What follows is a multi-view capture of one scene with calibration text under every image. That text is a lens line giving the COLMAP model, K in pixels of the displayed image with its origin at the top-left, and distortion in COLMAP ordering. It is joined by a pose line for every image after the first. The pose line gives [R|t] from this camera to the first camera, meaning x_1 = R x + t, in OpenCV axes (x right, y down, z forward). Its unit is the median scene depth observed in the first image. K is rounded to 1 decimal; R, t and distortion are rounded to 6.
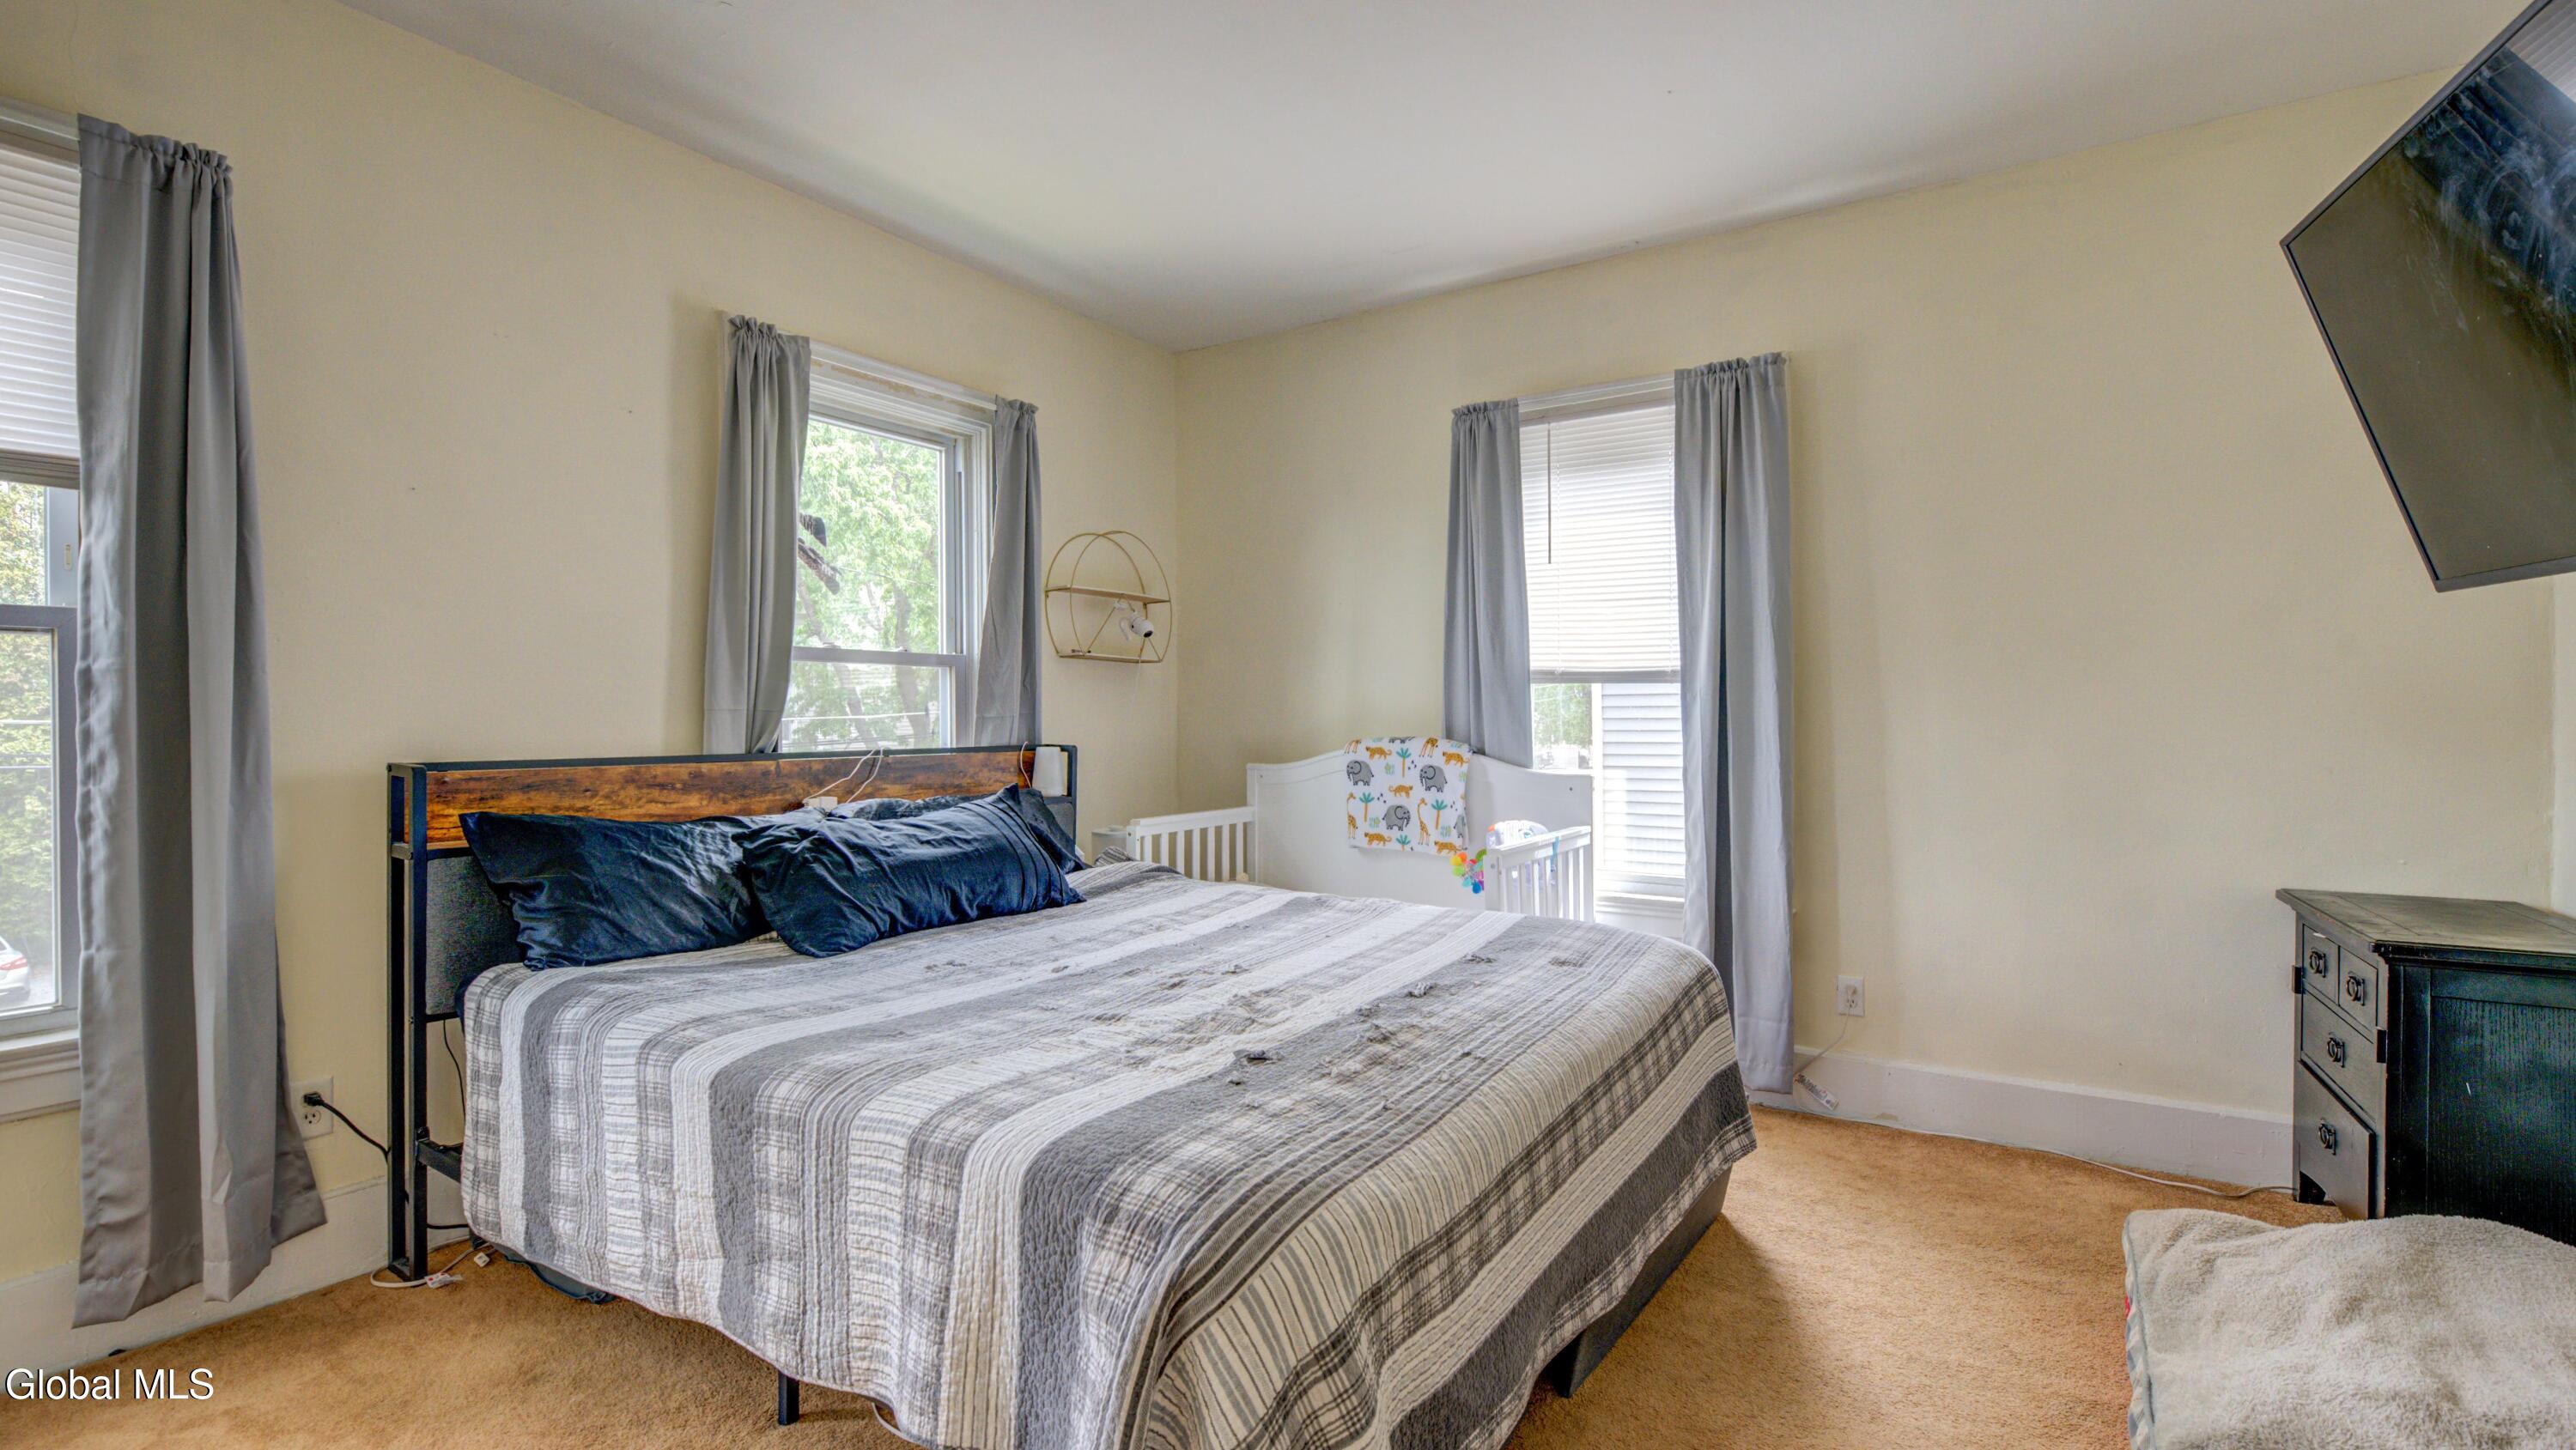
lens RADIAL K [[1130.4, 0, 1291.9], [0, 1130.4, 732.0], [0, 0, 1]] dist [0.000131, -0.000218]
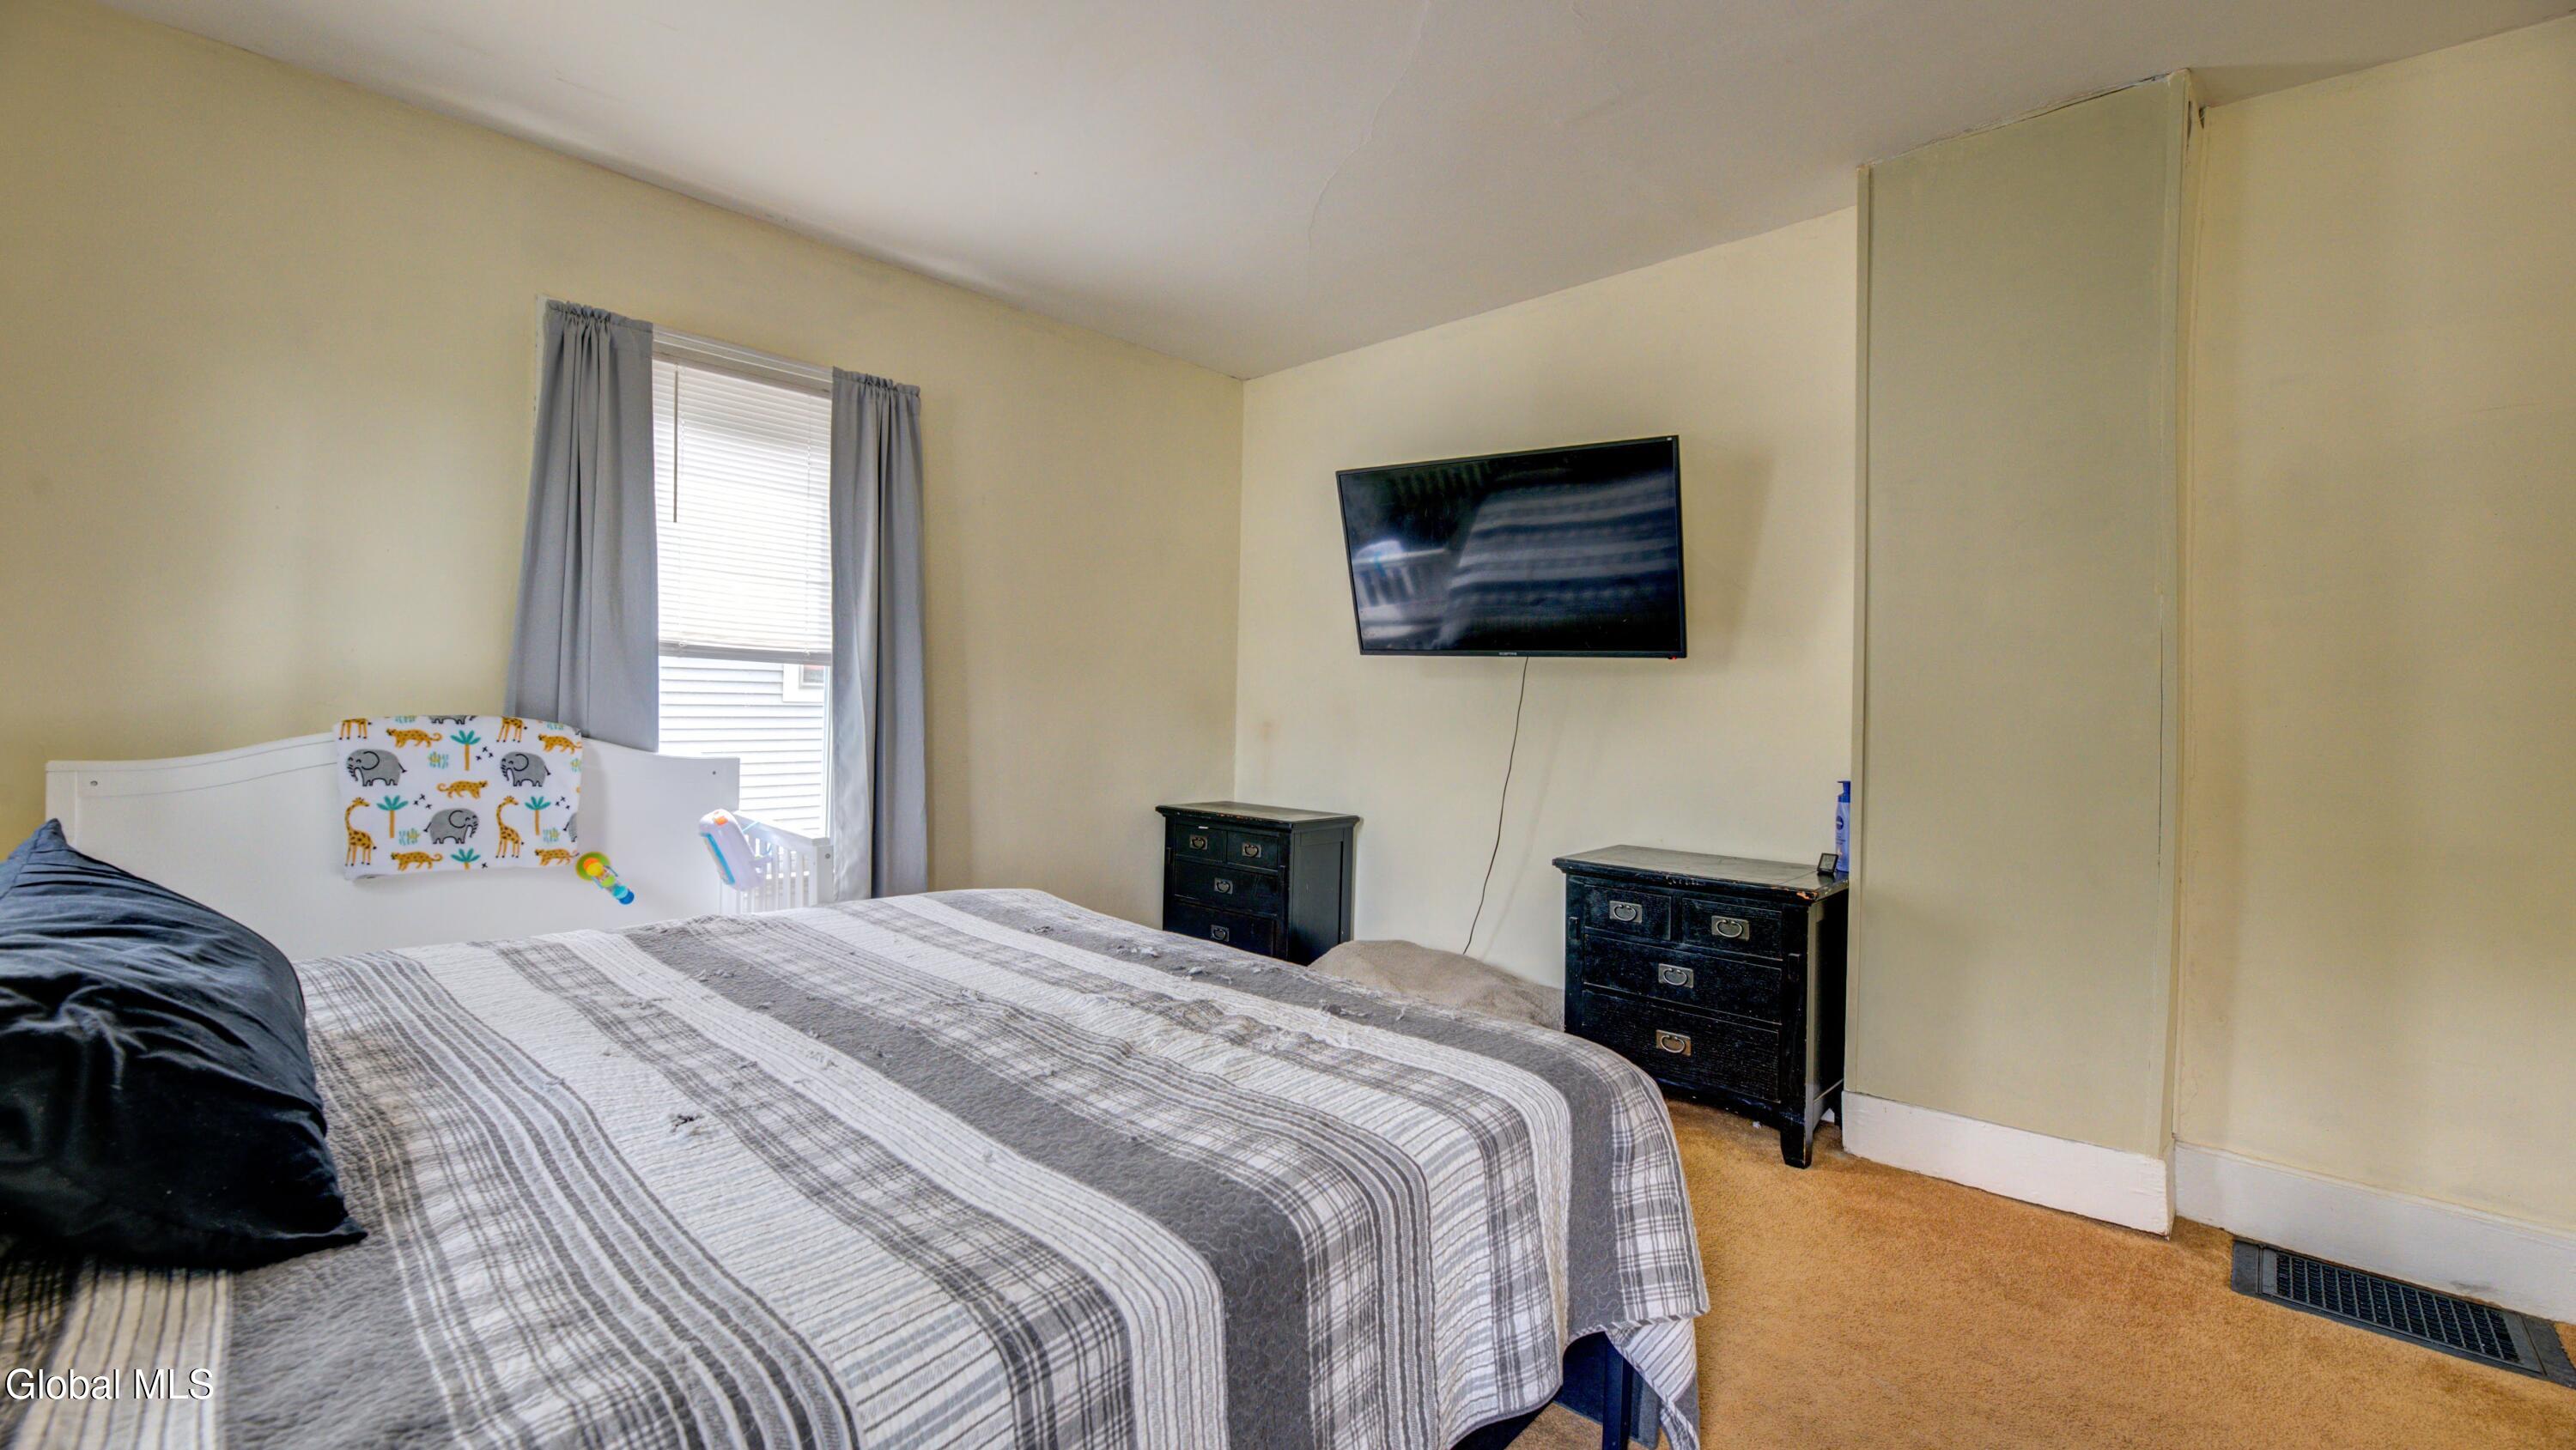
lens RADIAL K [[994.0, 0, 1293.1], [0, 994.0, 722.2], [0, 0, 1]] dist [-0.000456, -0.000017]
pose [[0.219785, -0.005075, 0.975535, -0.423840], [-0.013519, 0.999875, 0.008248, -0.004022], [-0.975455, -0.015001, 0.219689, 0.341010]]
